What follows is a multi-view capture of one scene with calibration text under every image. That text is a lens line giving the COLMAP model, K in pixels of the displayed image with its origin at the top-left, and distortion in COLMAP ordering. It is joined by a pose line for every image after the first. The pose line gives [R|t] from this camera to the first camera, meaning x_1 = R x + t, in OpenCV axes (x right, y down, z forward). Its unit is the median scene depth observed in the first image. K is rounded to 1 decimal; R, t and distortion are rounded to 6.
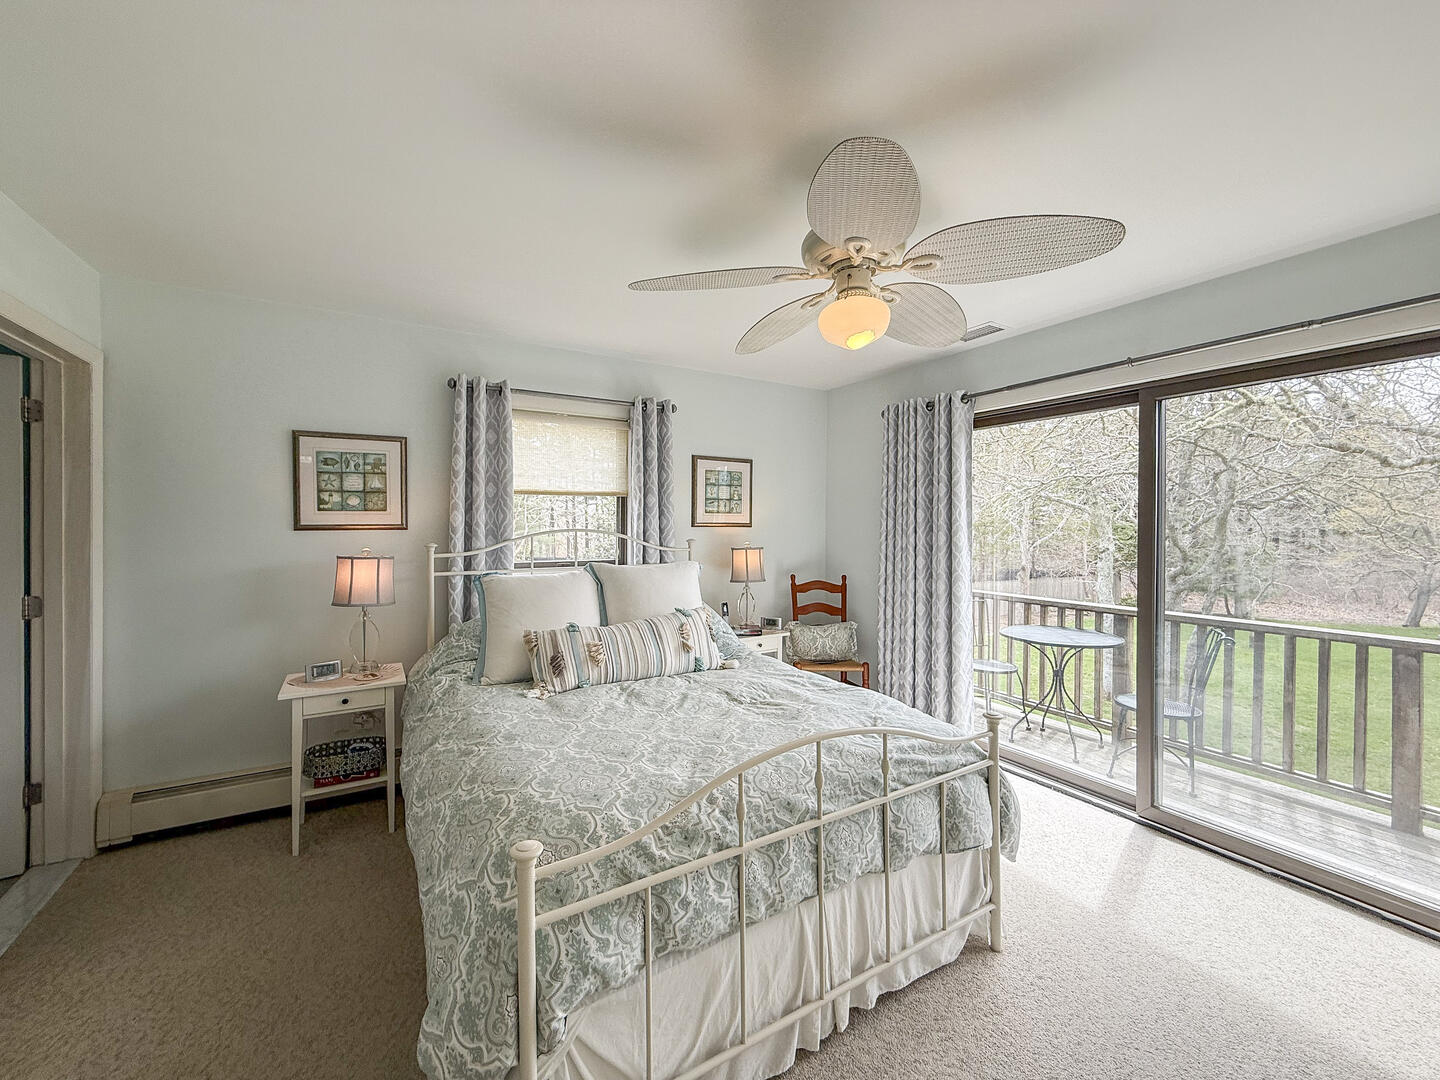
lens RADIAL K [[593.3, 0, 719.6], [0, 593.3, 531.3], [0, 0, 1]] dist [-0.002326, 0.000333]
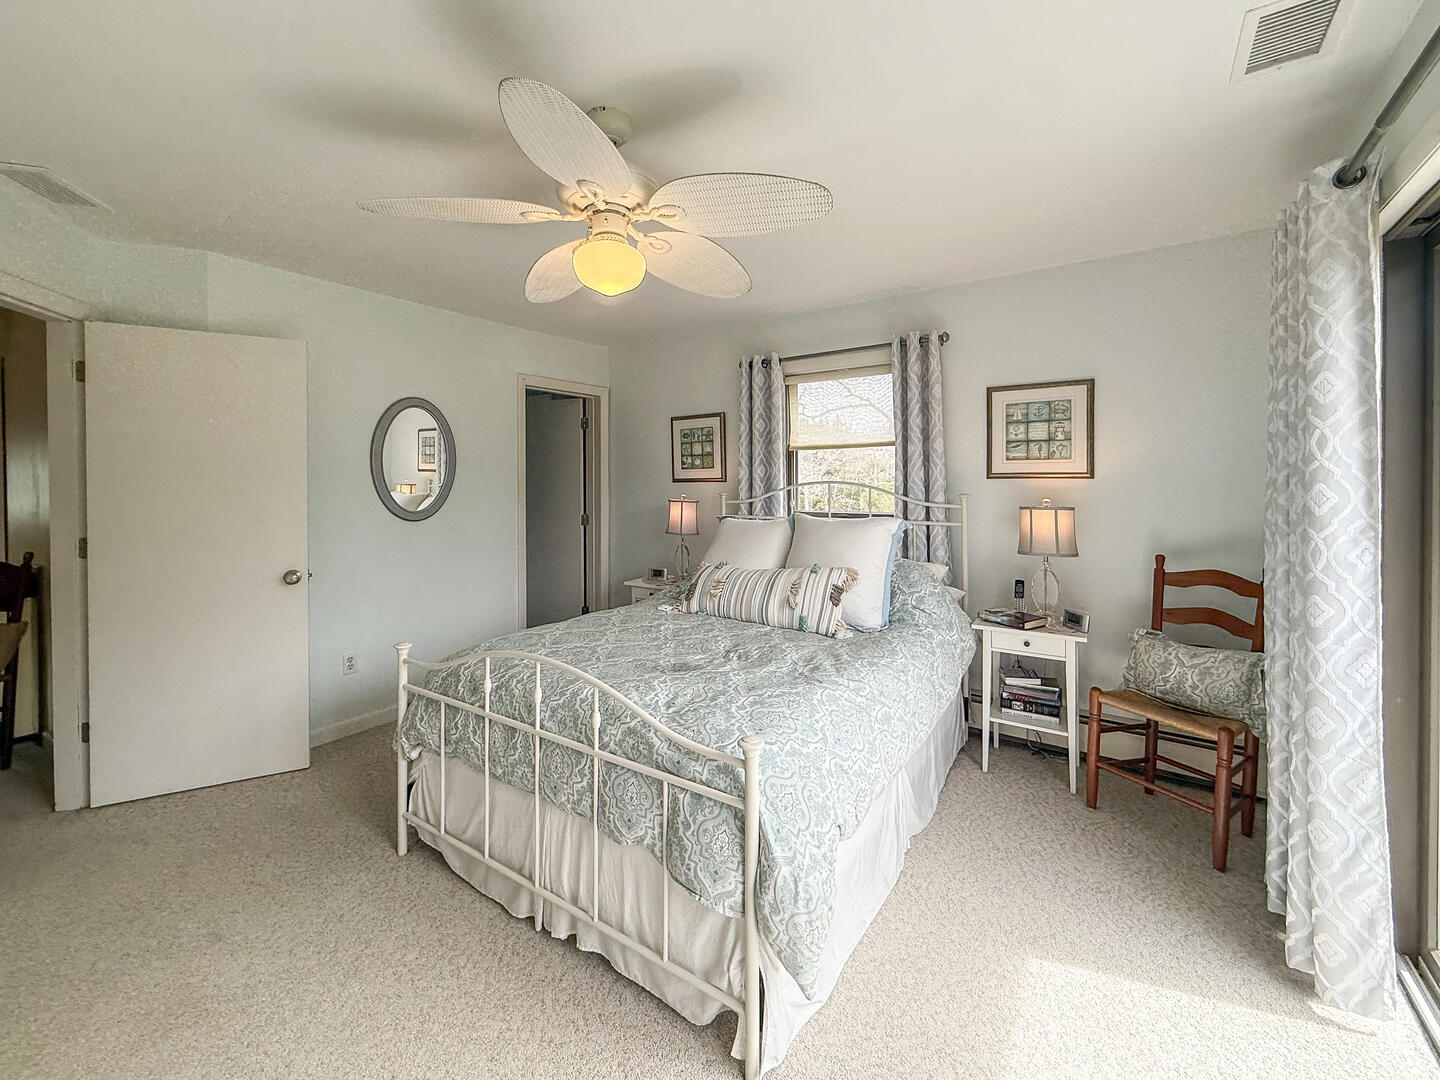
lens RADIAL K [[593.3, 0, 682.9], [0, 593.3, 506.2], [0, 0, 1]] dist [-0.002326, 0.000333]
pose [[0.387385, 0.035614, -0.921230, 0.563799], [-0.005049, 0.999321, 0.036510, 0.002652], [0.921904, -0.009492, 0.387301, 0.346683]]
